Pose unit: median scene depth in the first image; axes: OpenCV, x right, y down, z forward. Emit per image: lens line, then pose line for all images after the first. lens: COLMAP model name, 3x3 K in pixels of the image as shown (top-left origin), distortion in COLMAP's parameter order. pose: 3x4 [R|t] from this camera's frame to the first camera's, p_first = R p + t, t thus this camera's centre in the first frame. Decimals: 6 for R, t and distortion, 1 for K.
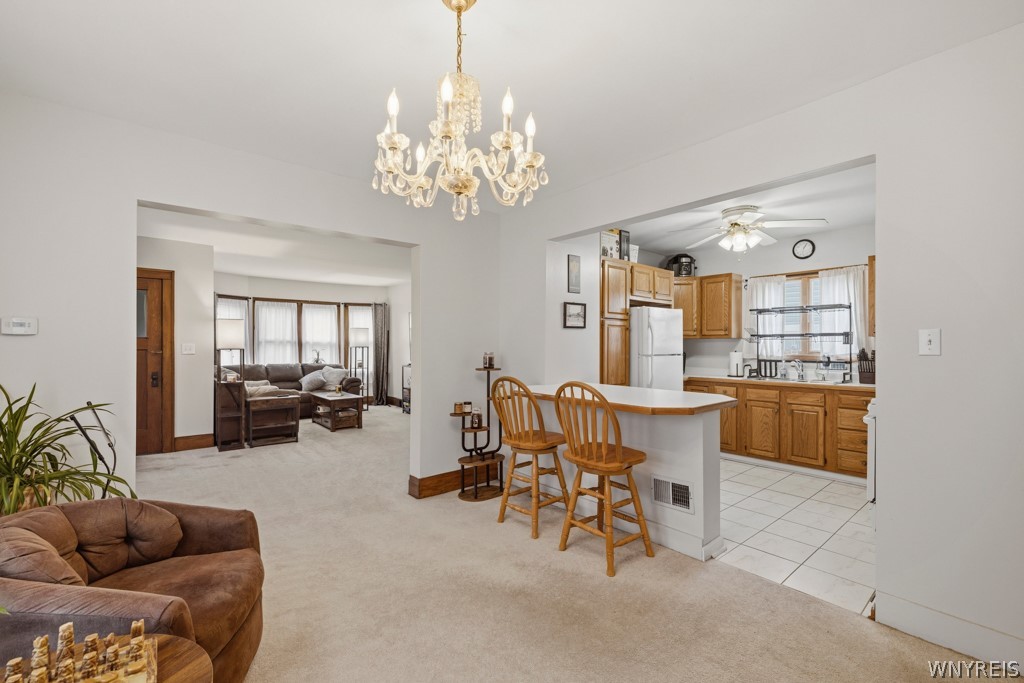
lens RADIAL K [[436.7, 0, 508.2], [0, 436.7, 345.8], [0, 0, 1]] dist [0.000441, -0.000126]
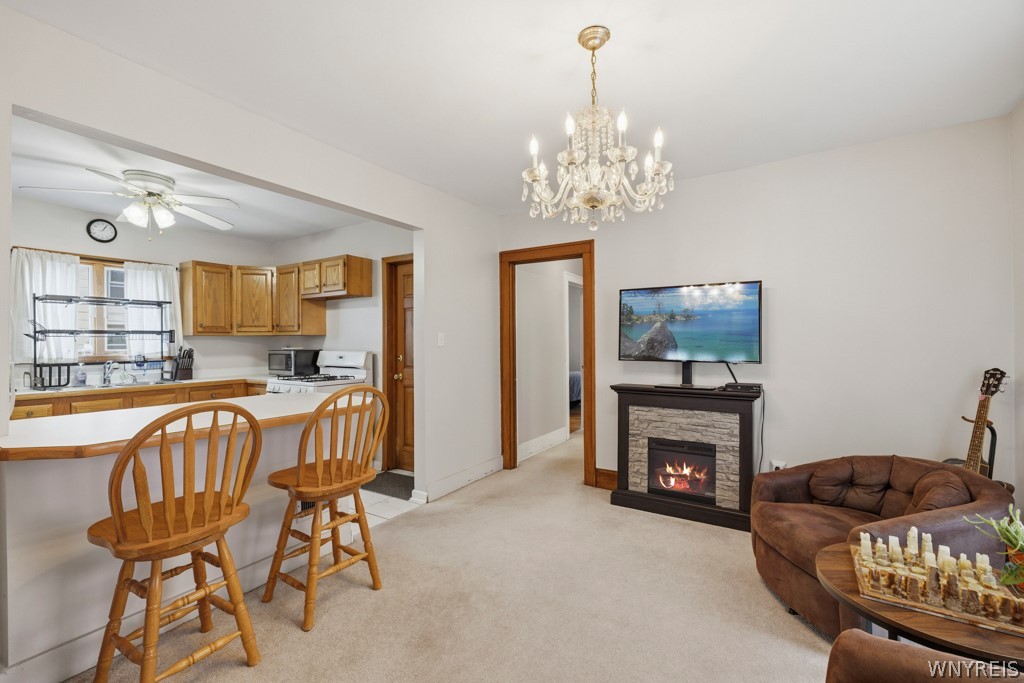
lens RADIAL K [[436.7, 0, 509.5], [0, 436.7, 342.6], [0, 0, 1]] dist [0.000441, -0.000126]
pose [[-0.299629, -0.000772, 0.954055, -0.354770], [0.008695, 0.999956, 0.003540, 0.000071], [-0.954016, 0.009356, -0.299609, 0.481602]]
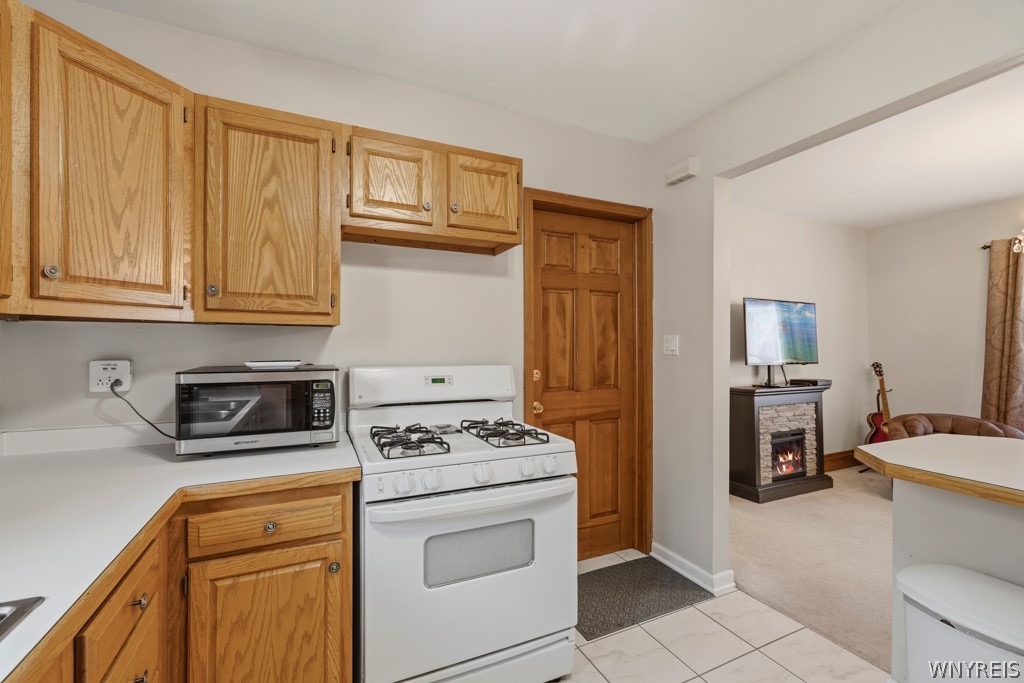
lens RADIAL K [[436.7, 0, 517.9], [0, 436.7, 344.6], [0, 0, 1]] dist [0.000441, -0.000126]
pose [[-0.964949, -0.001607, 0.262433, 0.432462], [-0.000094, 0.999983, 0.005777, -0.005273], [-0.262438, 0.005550, -0.964933, 0.900580]]
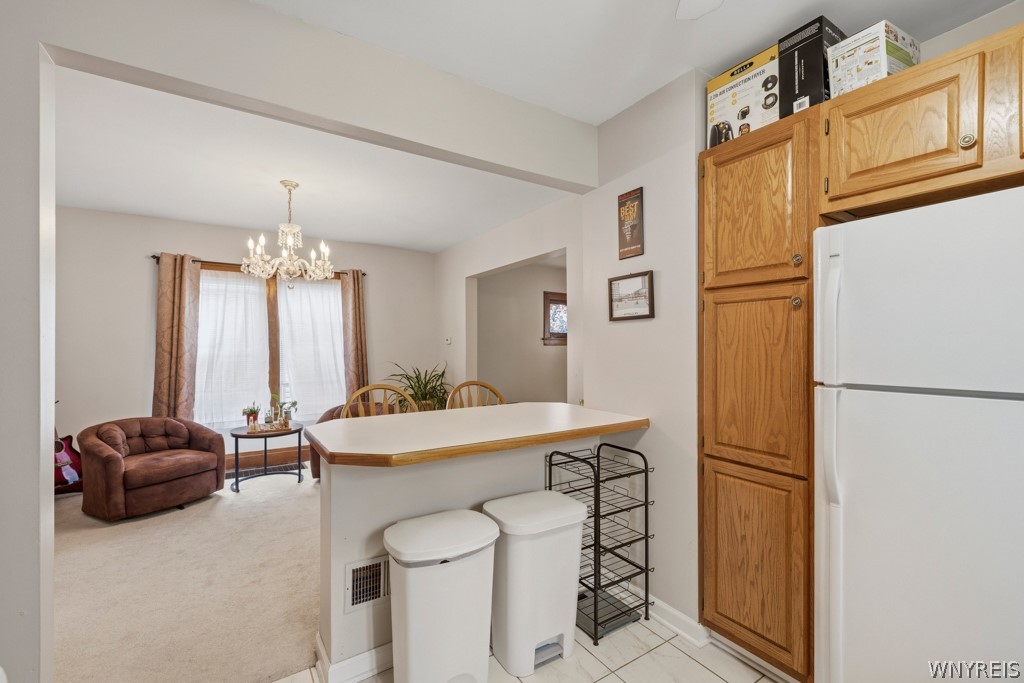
lens RADIAL K [[436.7, 0, 514.5], [0, 436.7, 345.0], [0, 0, 1]] dist [0.000441, -0.000126]
pose [[-0.122573, -0.003106, -0.992455, 0.571954], [-0.001150, 0.999995, -0.002987, -0.004161], [0.992459, 0.000775, -0.122576, 0.718863]]
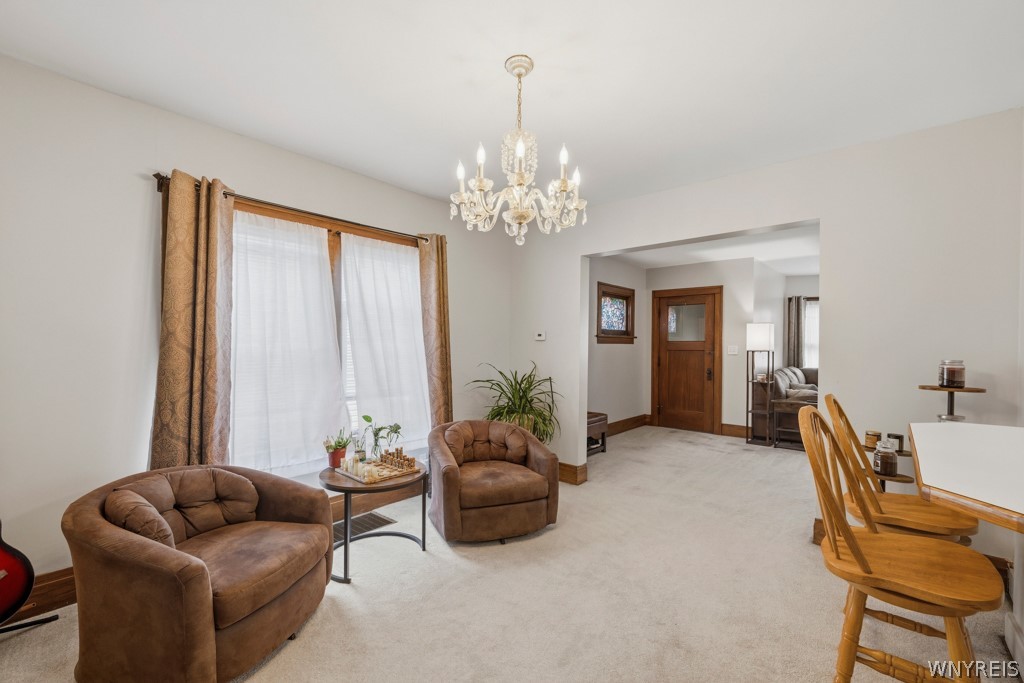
lens RADIAL K [[436.7, 0, 513.1], [0, 436.7, 349.2], [0, 0, 1]] dist [0.000441, -0.000126]
pose [[0.149223, 0.008527, -0.988767, 0.350780], [-0.010081, 0.999924, 0.007102, 0.001435], [0.988752, 0.008908, 0.149298, 0.251259]]
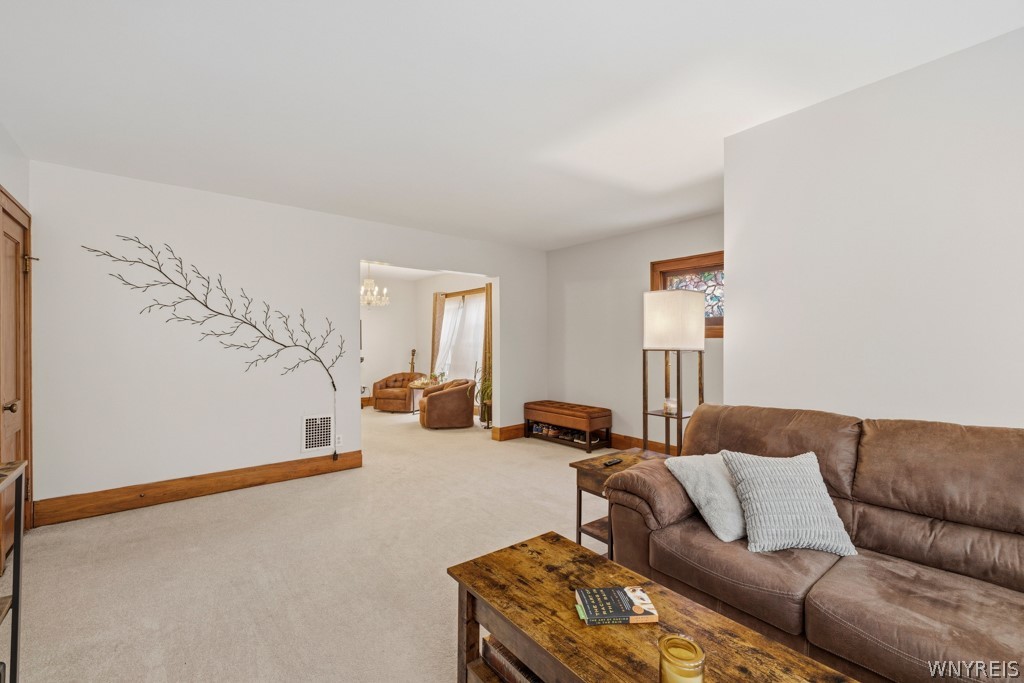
lens RADIAL K [[436.7, 0, 510.6], [0, 436.7, 340.8], [0, 0, 1]] dist [0.000441, -0.000126]
pose [[-0.999529, -0.002704, 0.030577, -0.486003], [-0.002594, 0.999990, 0.003631, -0.004909], [-0.030586, 0.003550, -0.999526, 1.596123]]
